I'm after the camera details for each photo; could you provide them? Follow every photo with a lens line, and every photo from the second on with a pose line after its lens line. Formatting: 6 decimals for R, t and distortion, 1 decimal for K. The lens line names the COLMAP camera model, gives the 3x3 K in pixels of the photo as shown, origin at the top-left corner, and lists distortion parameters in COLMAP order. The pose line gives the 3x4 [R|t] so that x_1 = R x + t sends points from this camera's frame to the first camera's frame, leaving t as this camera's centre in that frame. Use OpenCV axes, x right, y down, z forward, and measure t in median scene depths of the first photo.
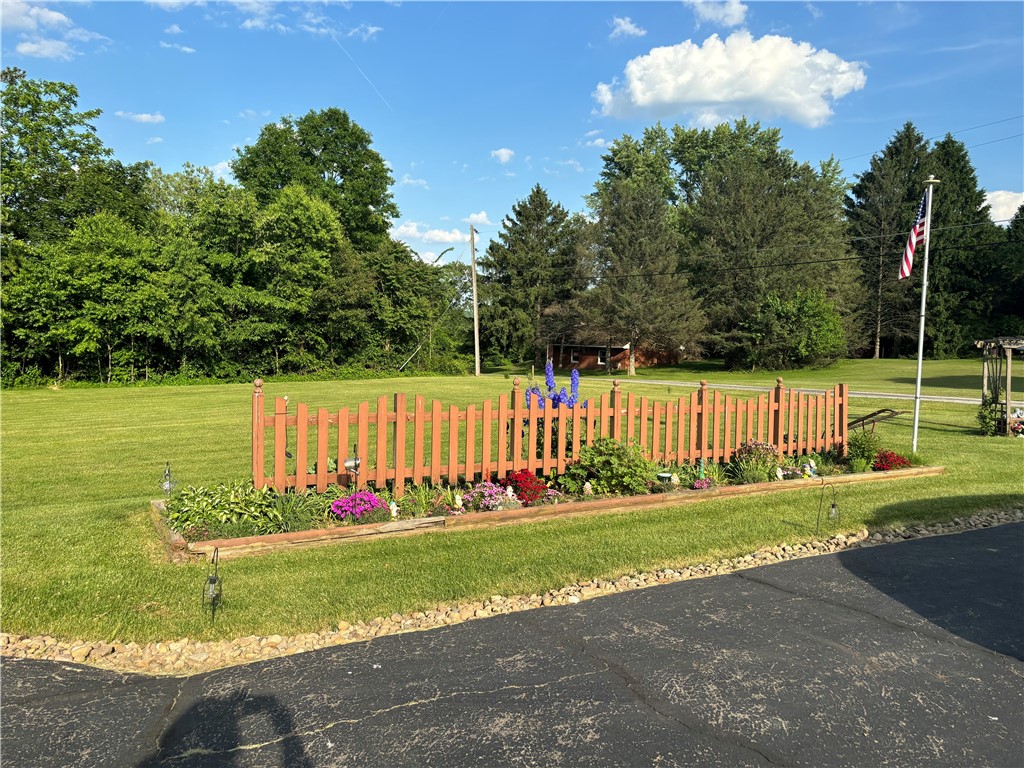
lens RADIAL K [[766.1, 0, 511.8], [0, 766.1, 384.4], [0, 0, 1]] dist [0.011307, -0.007330]
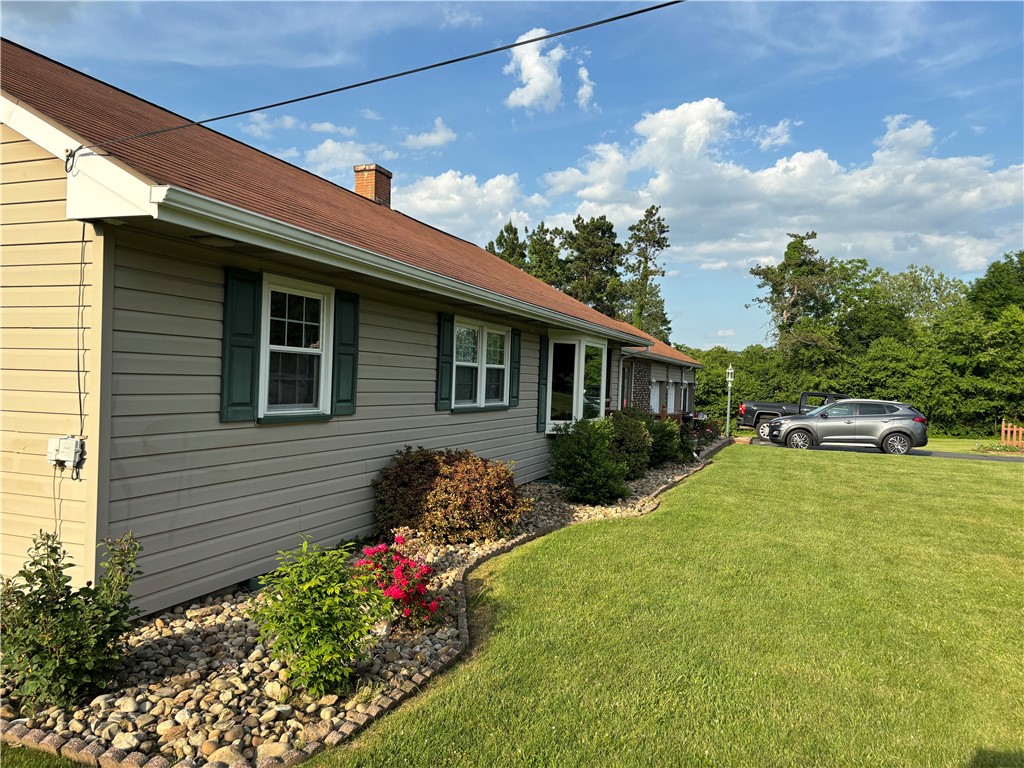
lens RADIAL K [[766.1, 0, 510.2], [0, 766.1, 388.5], [0, 0, 1]] dist [0.011307, -0.007330]
pose [[0.657441, -0.000308, -0.753506, 0.208790], [-0.068602, 0.995822, -0.060263, 0.053947], [0.750377, 0.091311, 0.654673, -0.727298]]
